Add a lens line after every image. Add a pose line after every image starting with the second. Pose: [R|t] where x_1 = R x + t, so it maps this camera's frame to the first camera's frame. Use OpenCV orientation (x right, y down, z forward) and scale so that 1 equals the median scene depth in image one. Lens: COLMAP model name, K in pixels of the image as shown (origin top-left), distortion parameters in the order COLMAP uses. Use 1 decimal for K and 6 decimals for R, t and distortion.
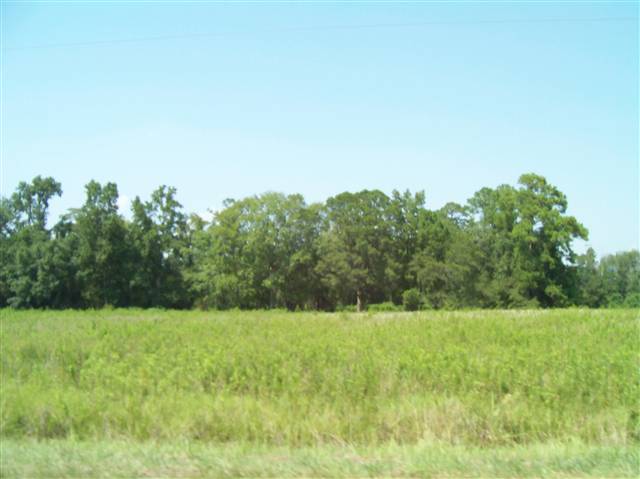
lens RADIAL K [[712.5, 0, 334.8], [0, 712.5, 268.0], [0, 0, 1]] dist [-0.131578, 0.037570]
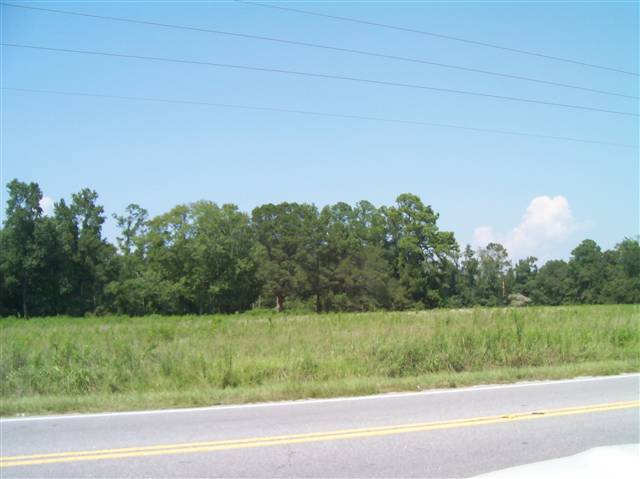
lens RADIAL K [[712.5, 0, 334.8], [0, 712.5, 268.0], [0, 0, 1]] dist [-0.131578, 0.037570]
pose [[0.905127, 0.004863, 0.425113, -0.350849], [-0.001404, 0.999963, -0.008449, -0.001105], [-0.425138, 0.007050, 0.905101, -0.005318]]
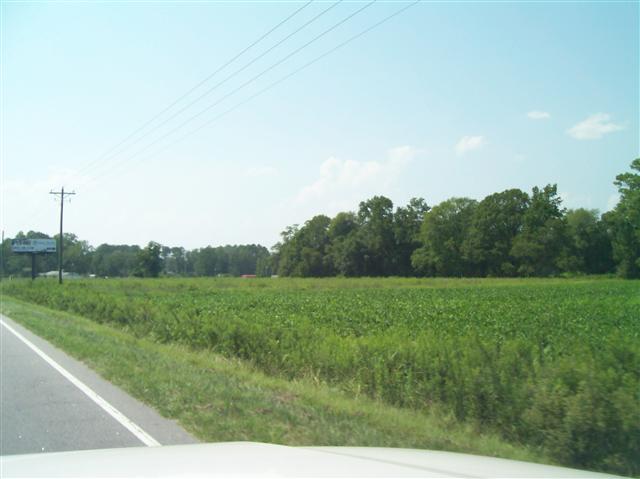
lens RADIAL K [[712.5, 0, 334.8], [0, 712.5, 268.0], [0, 0, 1]] dist [-0.131578, 0.037570]
pose [[0.574922, -0.005076, -0.818192, 0.962337], [0.040829, 0.998913, 0.022492, -0.004825], [0.817189, -0.046337, 0.574504, -0.052569]]
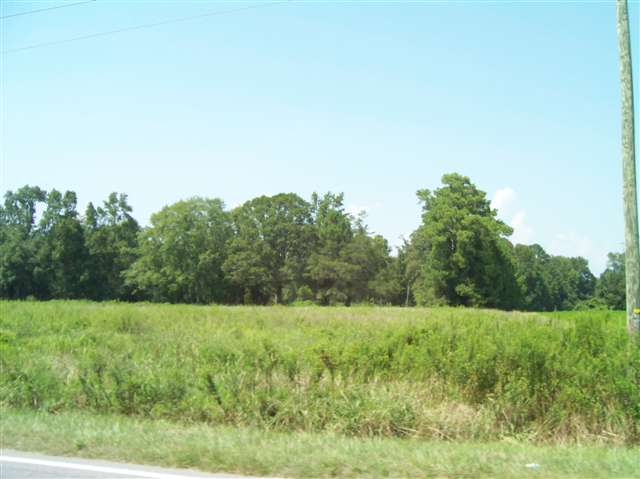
lens RADIAL K [[712.5, 0, 334.8], [0, 712.5, 268.0], [0, 0, 1]] dist [-0.131578, 0.037570]
pose [[0.979825, 0.005944, -0.199770, 0.338752], [-0.005144, 0.999977, 0.004520, -0.002527], [0.199792, -0.003401, 0.979832, -0.036327]]
